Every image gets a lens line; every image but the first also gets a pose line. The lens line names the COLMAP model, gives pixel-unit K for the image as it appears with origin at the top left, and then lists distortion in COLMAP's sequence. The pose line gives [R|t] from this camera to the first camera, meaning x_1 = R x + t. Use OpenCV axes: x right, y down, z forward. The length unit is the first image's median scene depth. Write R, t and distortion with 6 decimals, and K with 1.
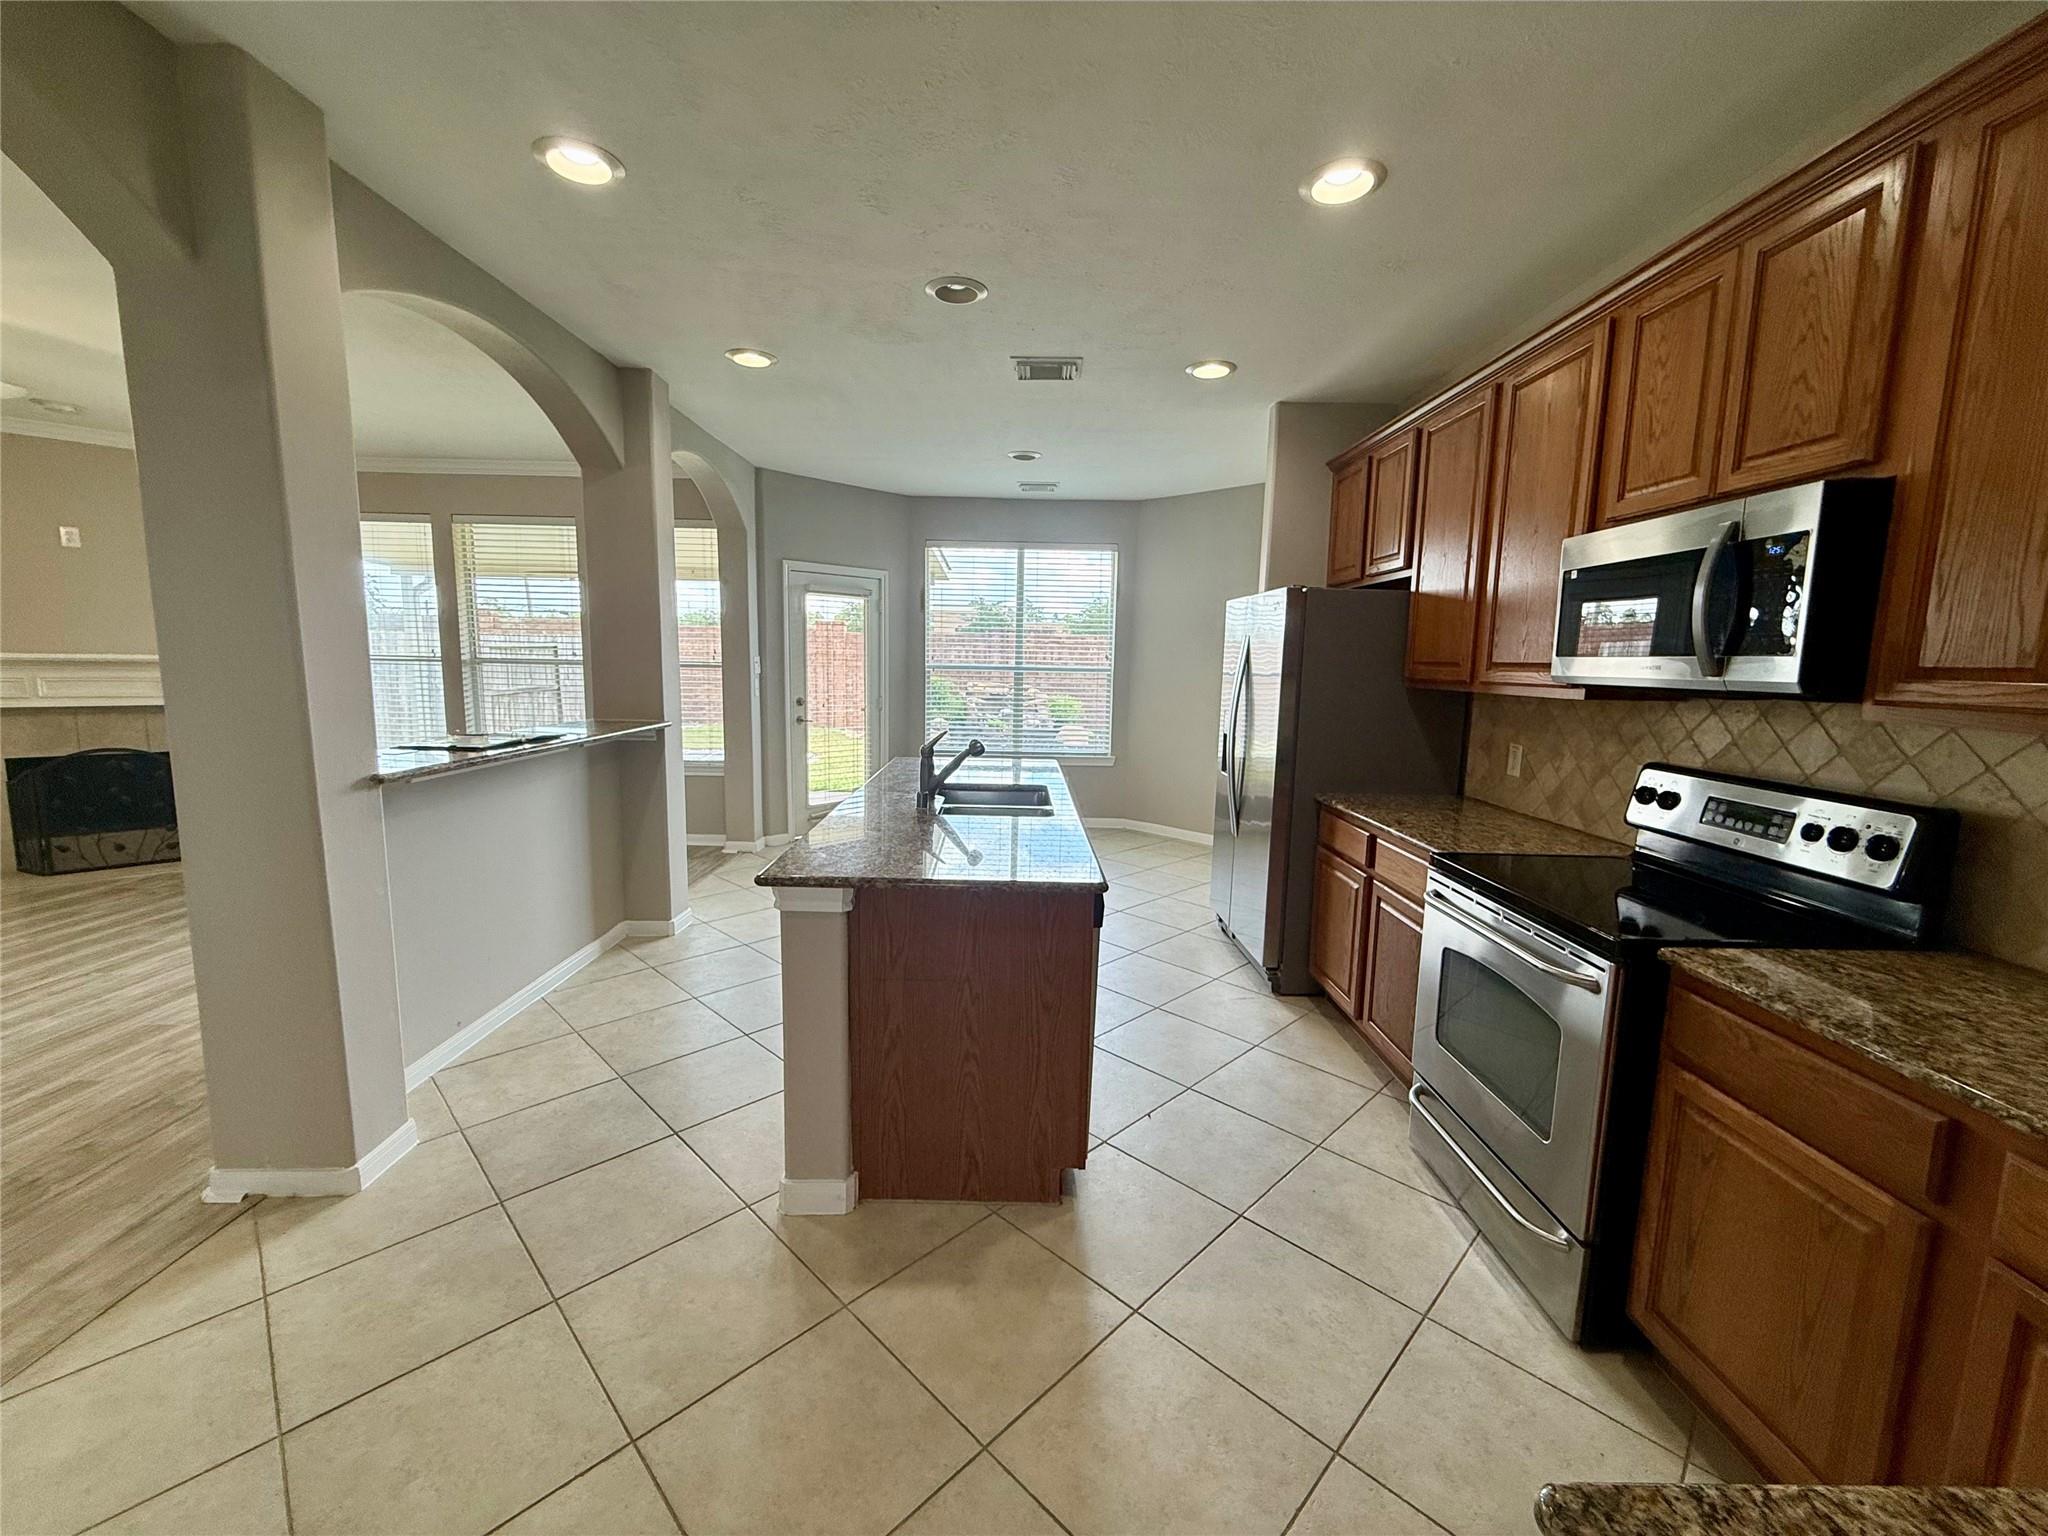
lens RADIAL K [[817.6, 0, 1019.1], [0, 817.6, 769.1], [0, 0, 1]] dist [-0.000544, -0.000113]
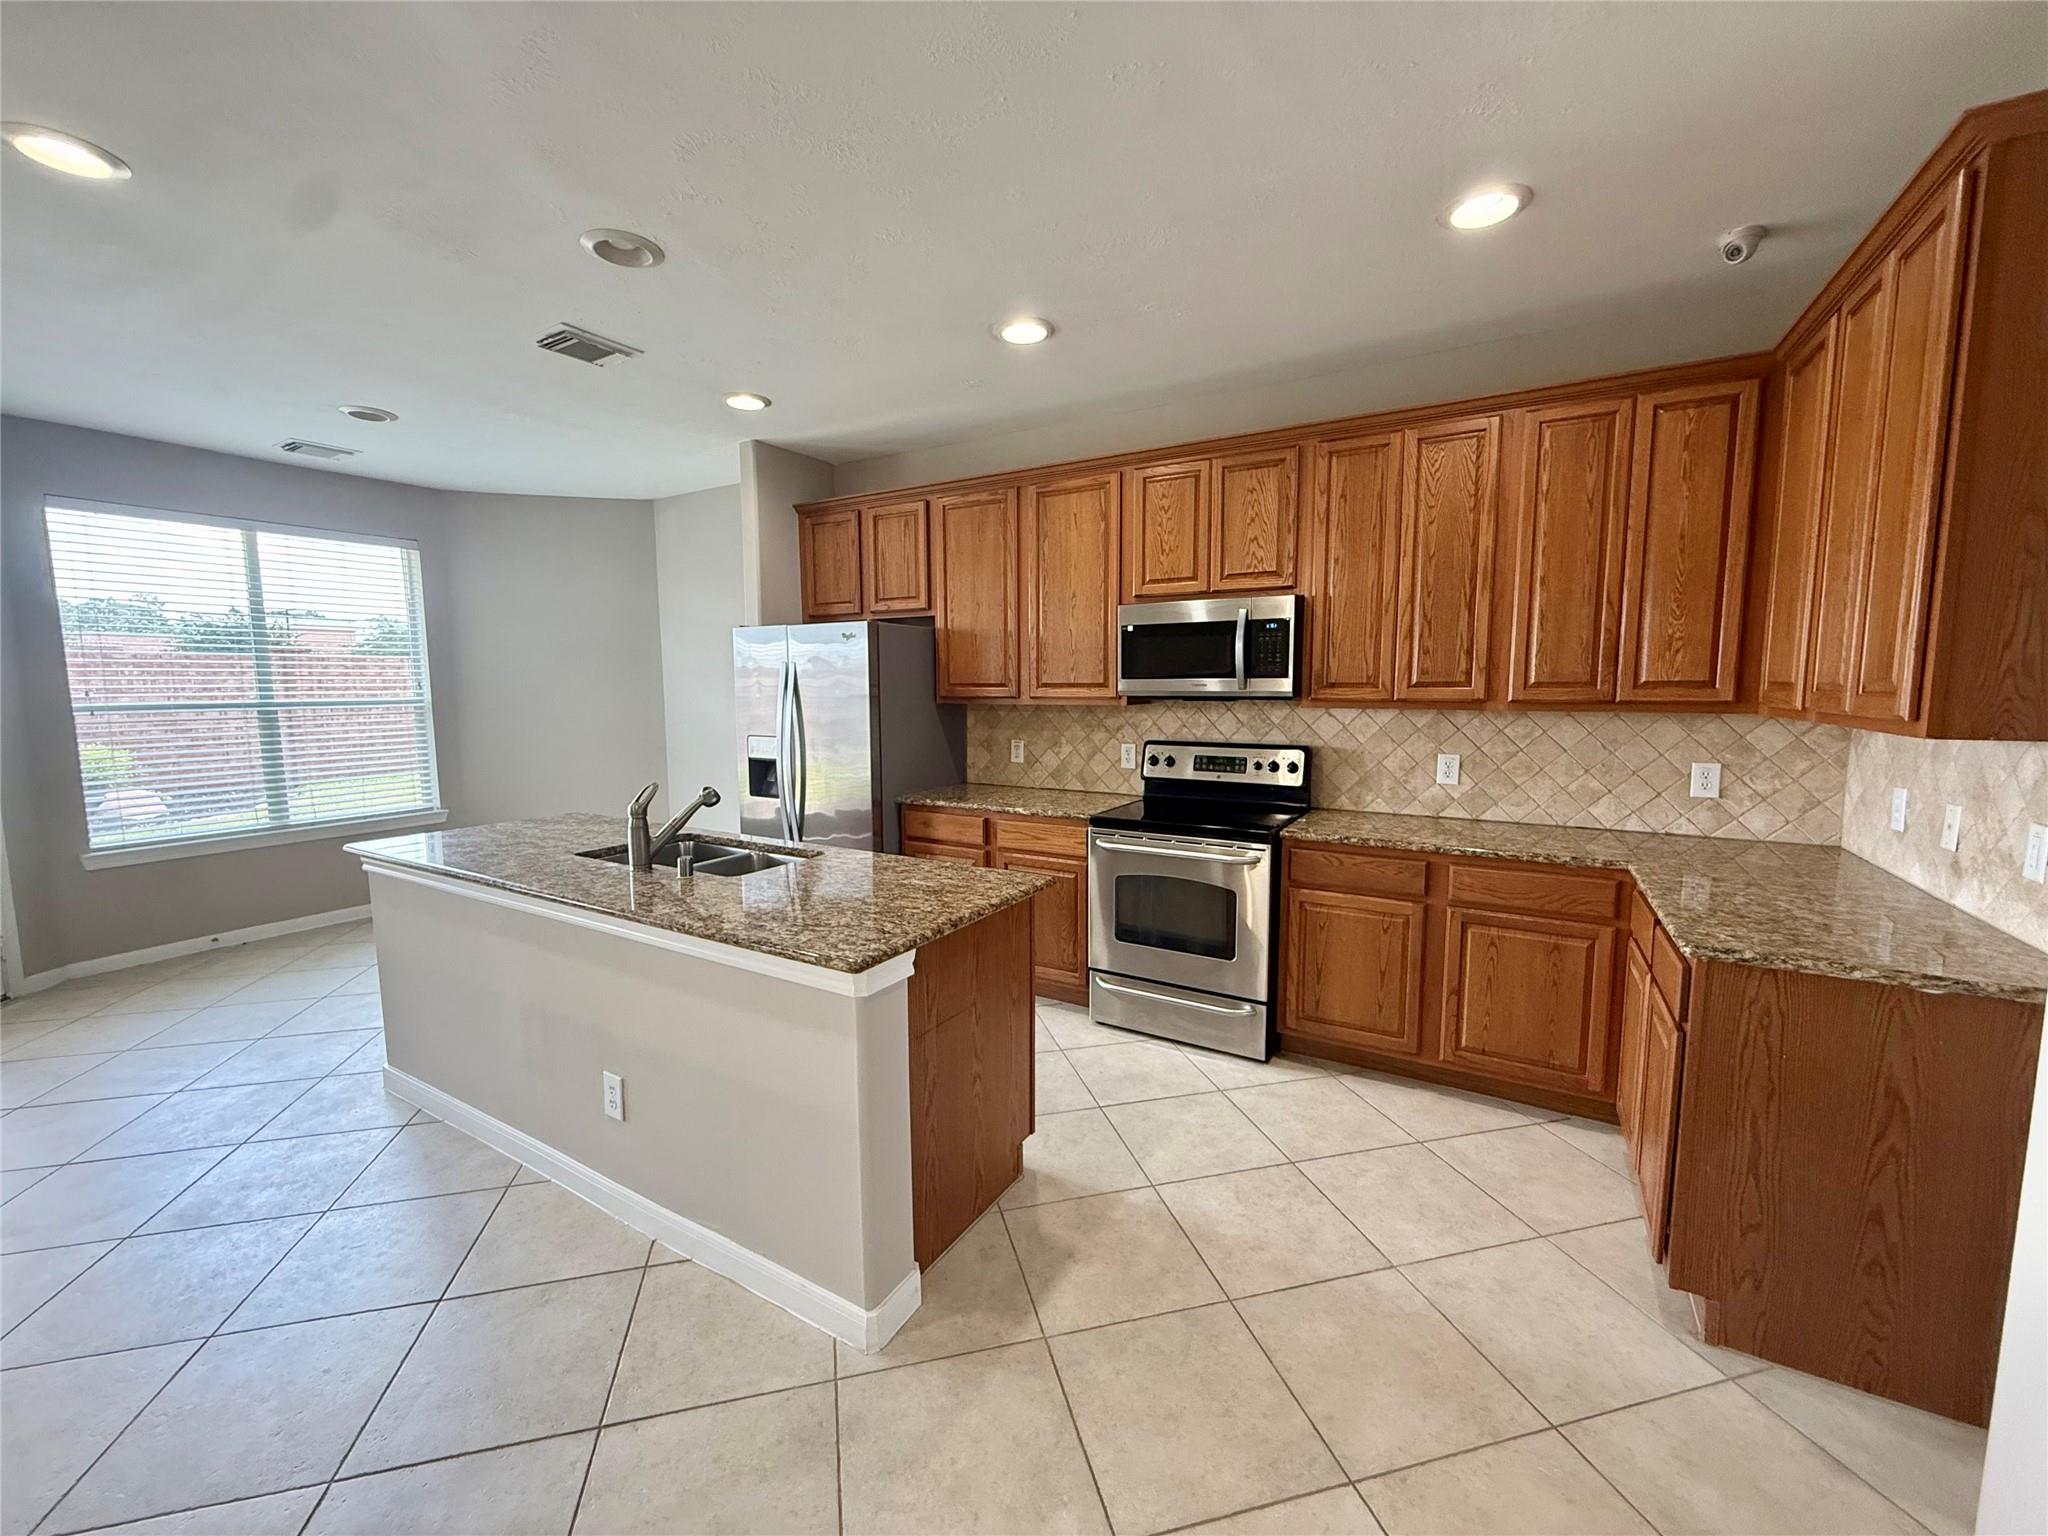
lens RADIAL K [[818.8, 0, 1018.2], [0, 818.8, 765.9], [0, 0, 1]] dist [-0.001411, 0.000011]
pose [[0.518212, -0.110602, 0.848070, -0.713032], [0.129654, 0.990302, 0.049926, -0.067958], [-0.845367, 0.084083, 0.527527, 0.309476]]
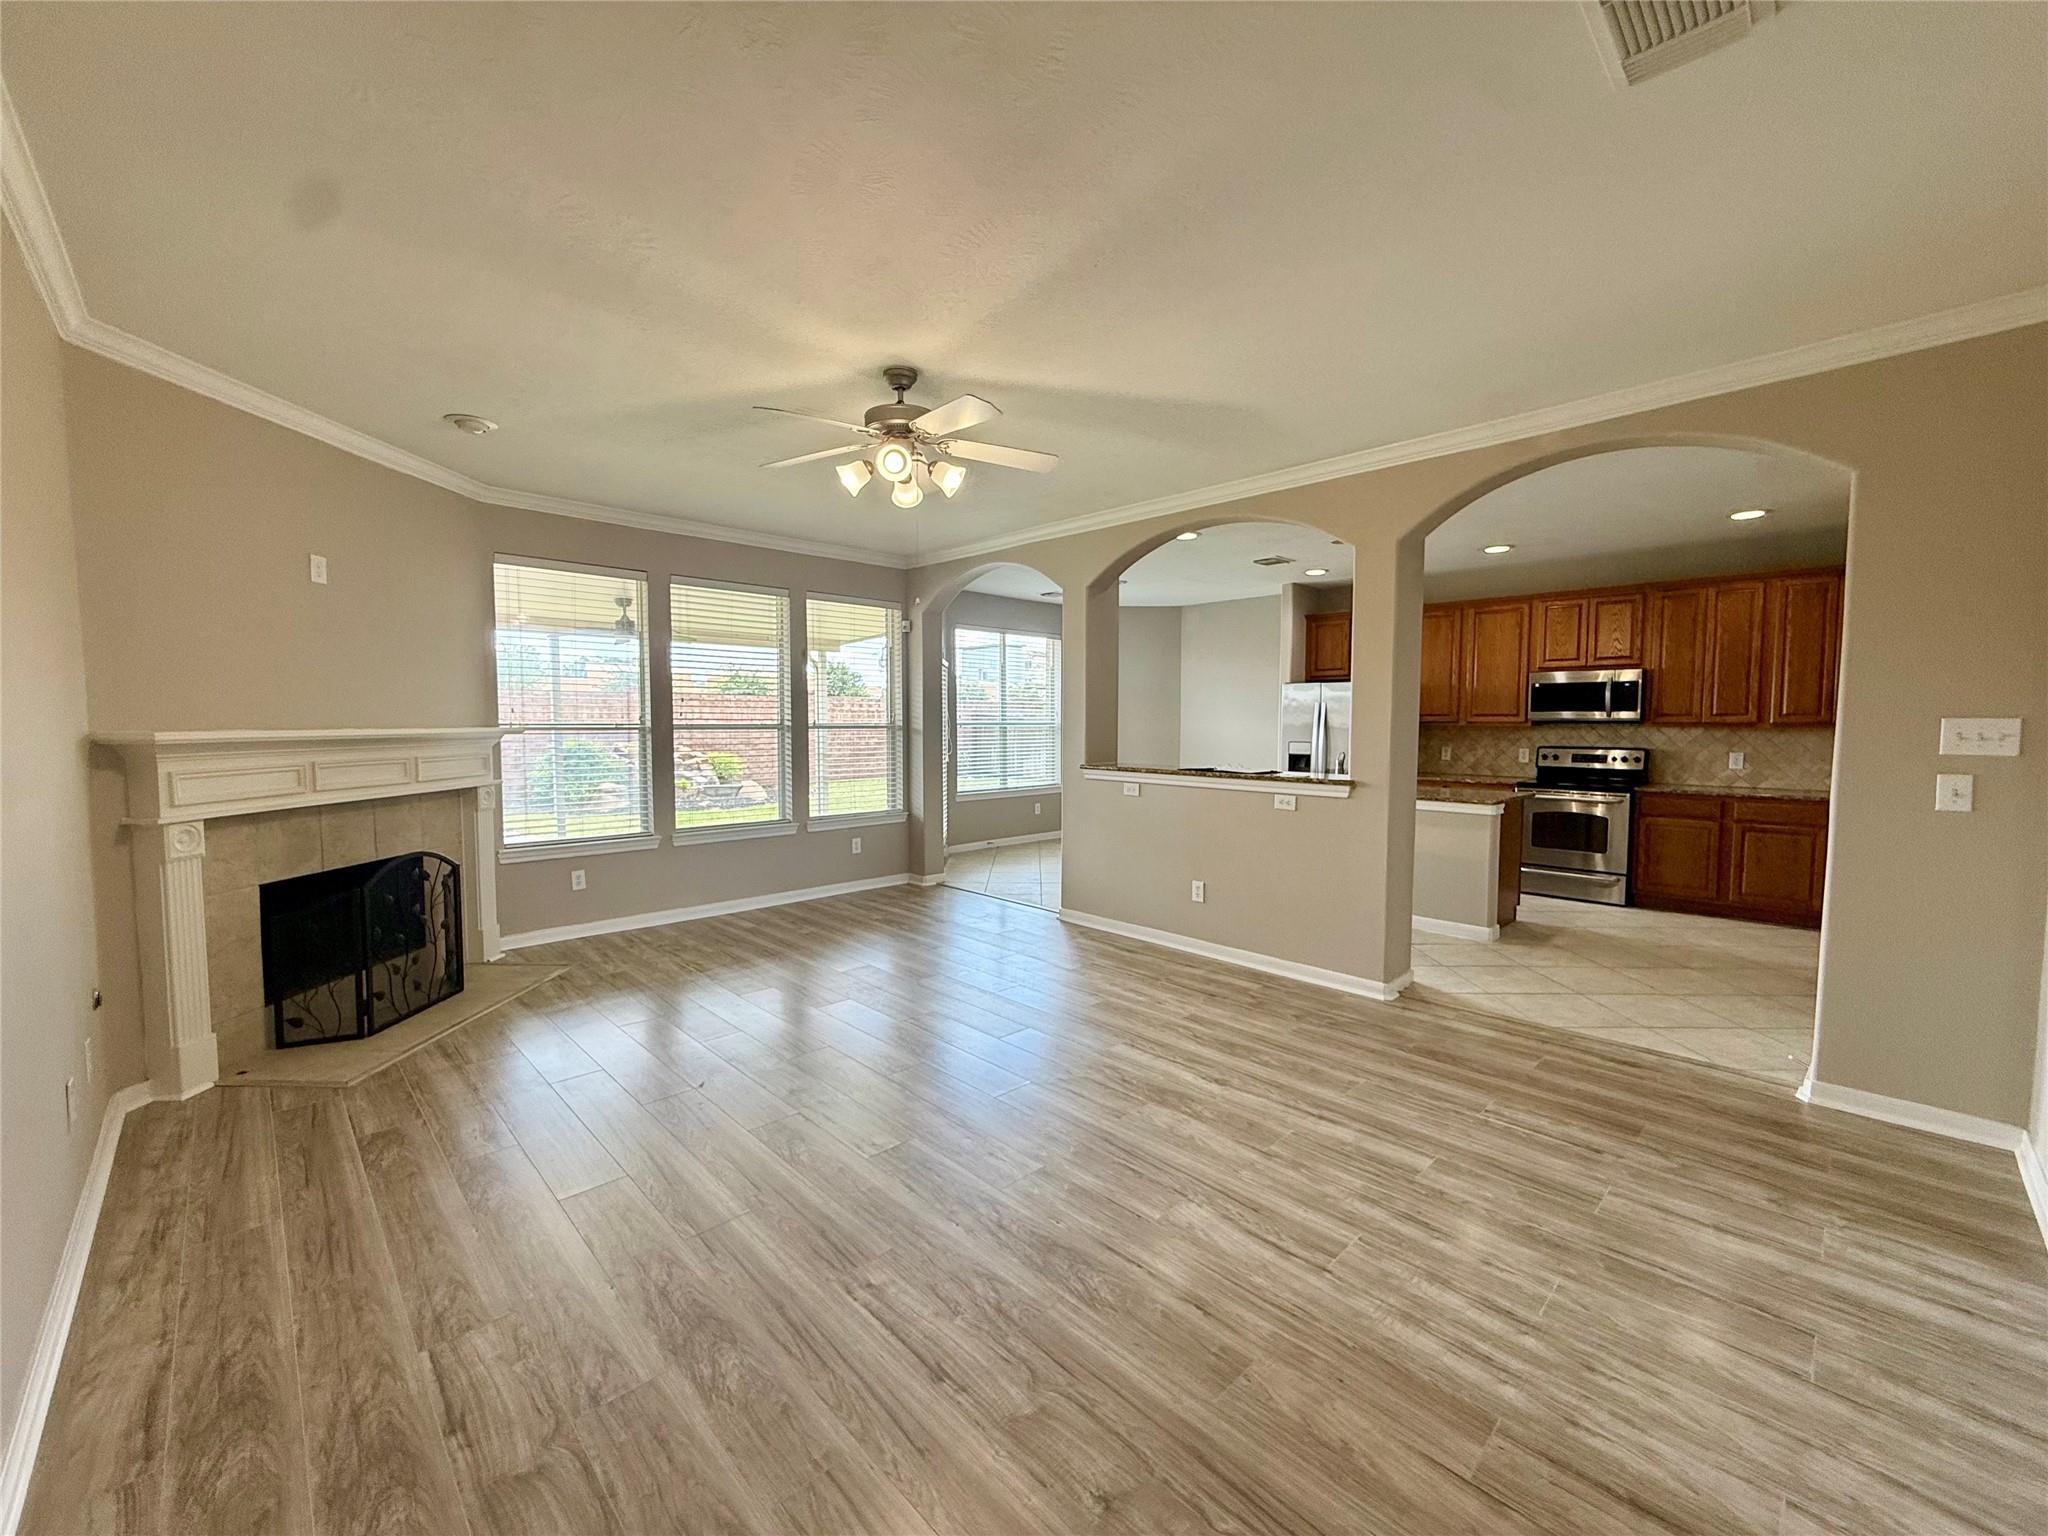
lens RADIAL K [[818.8, 0, 1018.2], [0, 818.8, 765.9], [0, 0, 1]] dist [-0.001411, 0.000011]
pose [[0.721298, -0.057515, 0.690233, -2.431170], [0.105007, 0.994108, -0.026897, -0.051576], [-0.684619, 0.091880, 0.723087, 0.127577]]
